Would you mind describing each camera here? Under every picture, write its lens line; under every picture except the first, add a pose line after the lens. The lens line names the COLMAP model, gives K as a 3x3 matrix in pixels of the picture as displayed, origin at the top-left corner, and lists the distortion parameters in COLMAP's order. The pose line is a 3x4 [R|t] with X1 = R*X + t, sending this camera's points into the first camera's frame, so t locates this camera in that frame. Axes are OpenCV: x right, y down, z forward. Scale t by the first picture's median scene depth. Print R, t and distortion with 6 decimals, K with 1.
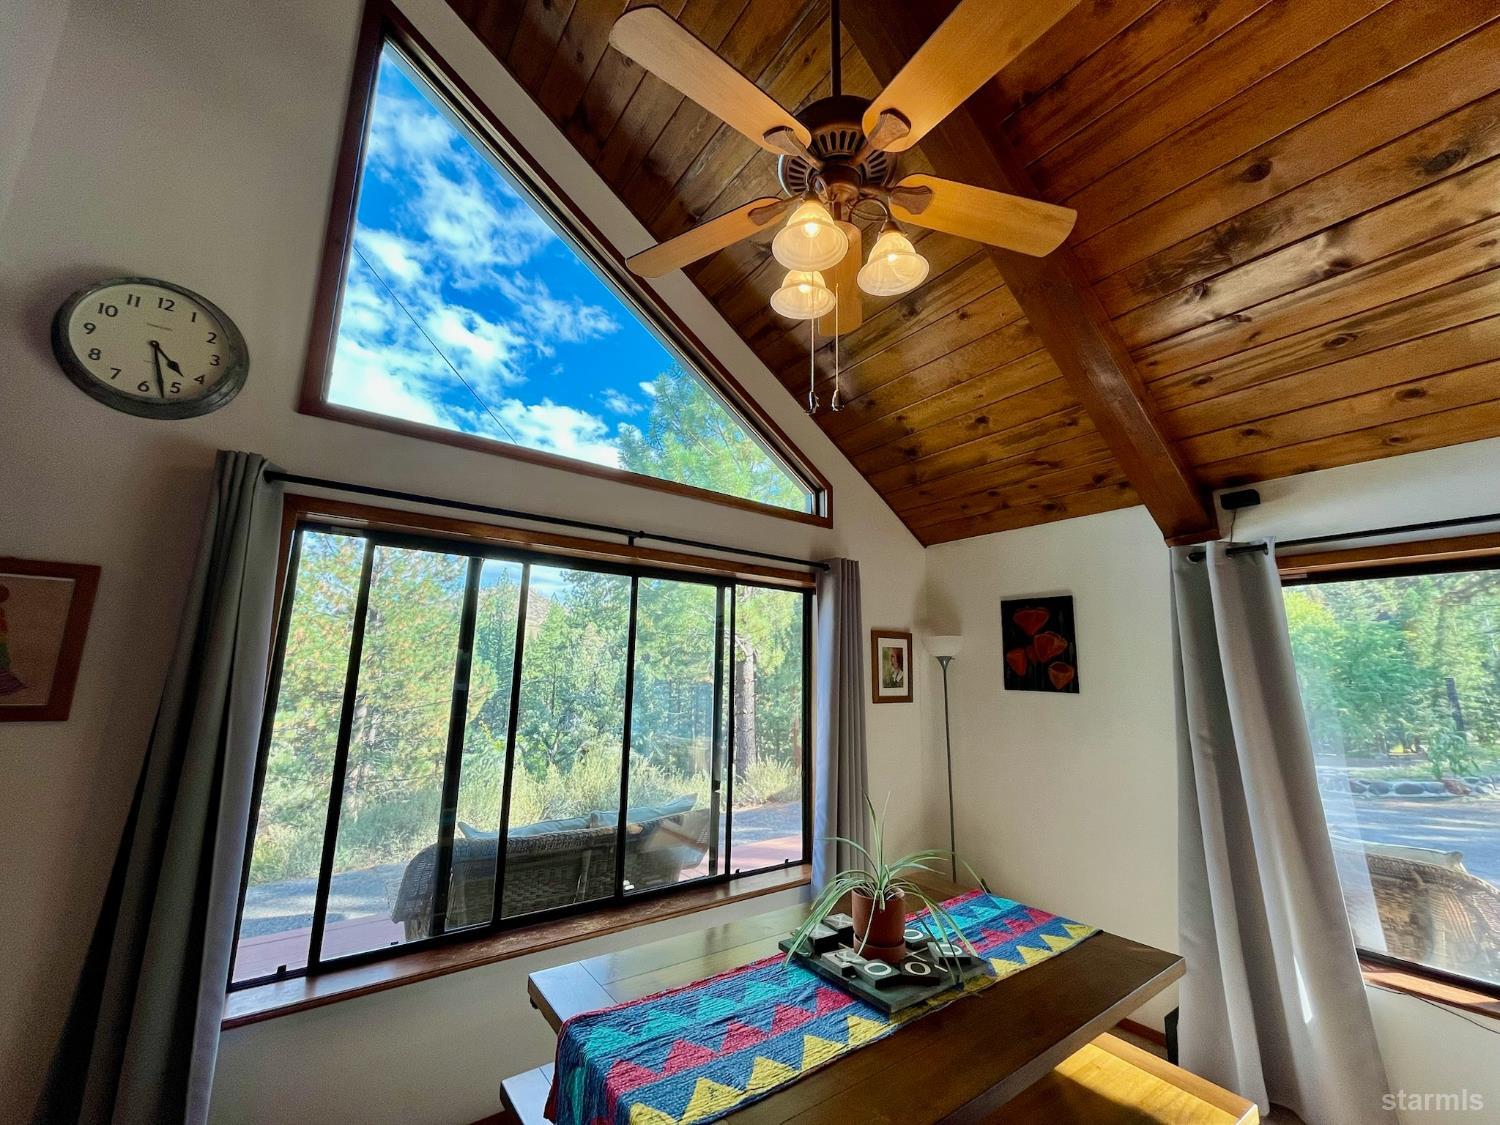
lens RADIAL K [[605.0, 0, 748.6], [0, 605.0, 559.6], [0, 0, 1]] dist [-0.001811, -0.000752]
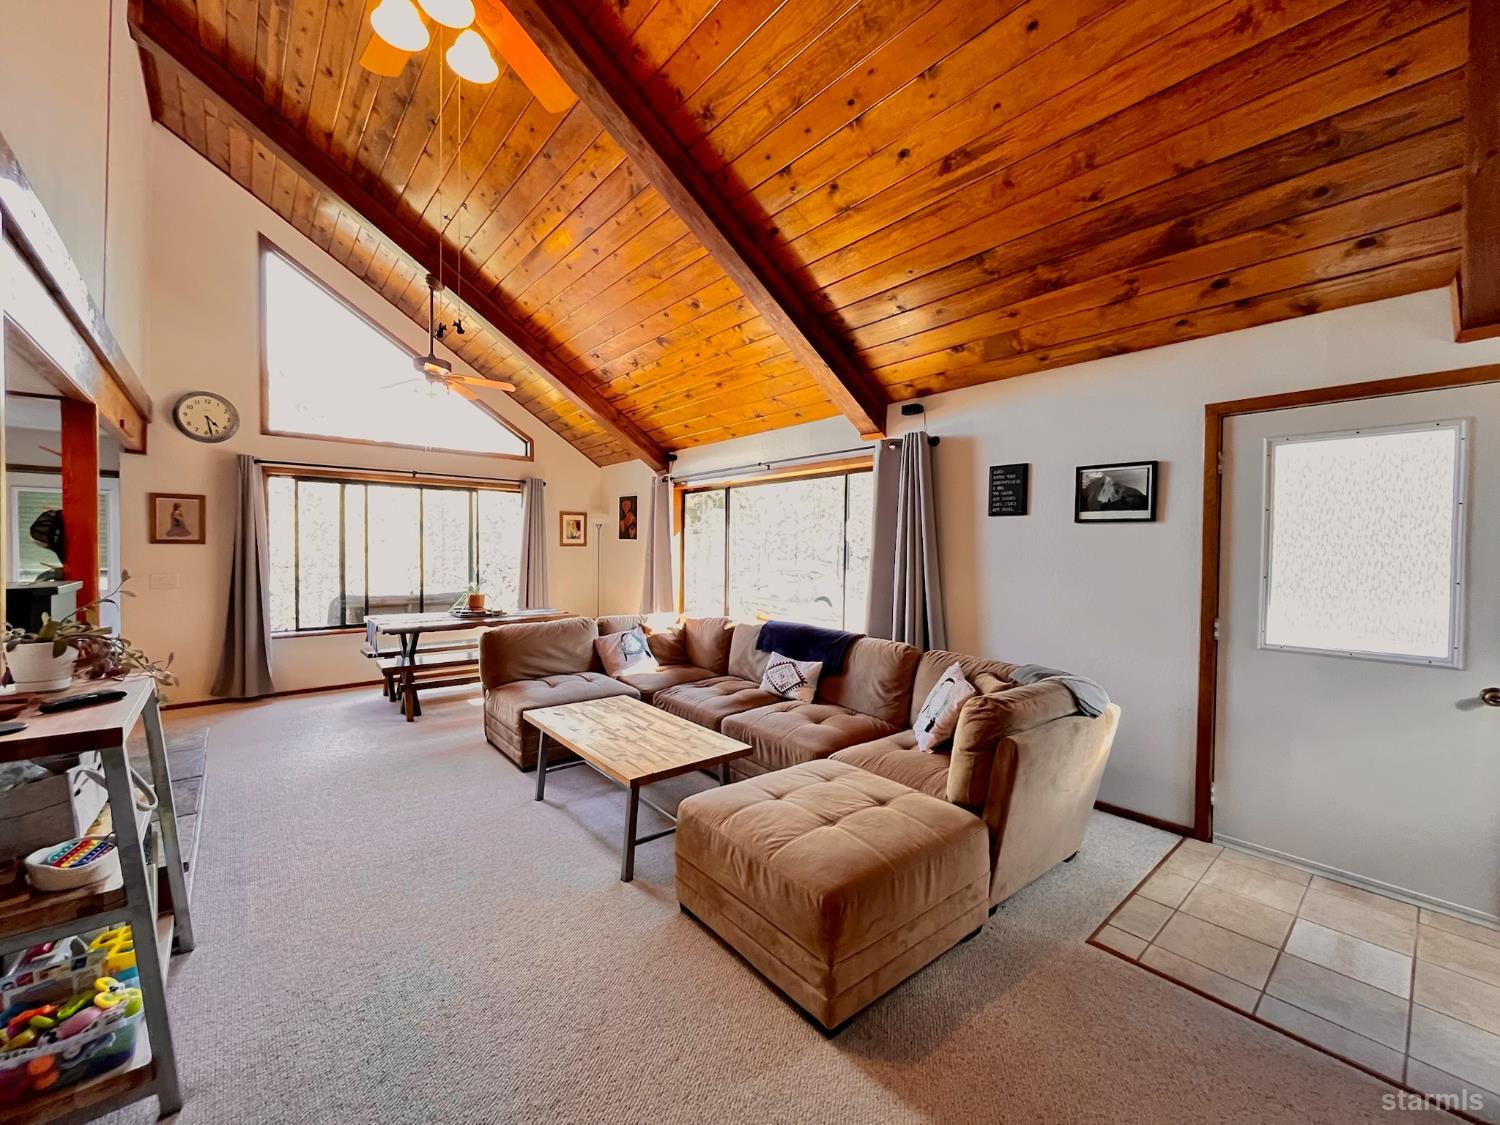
lens RADIAL K [[603.5, 0, 745.1], [0, 603.5, 567.4], [0, 0, 1]] dist [-0.001026, -0.000139]
pose [[0.997949, -0.011282, 0.063007, 0.919192], [-0.002836, 0.975585, 0.219604, -0.195519], [-0.063946, -0.219332, 0.973552, -1.405459]]
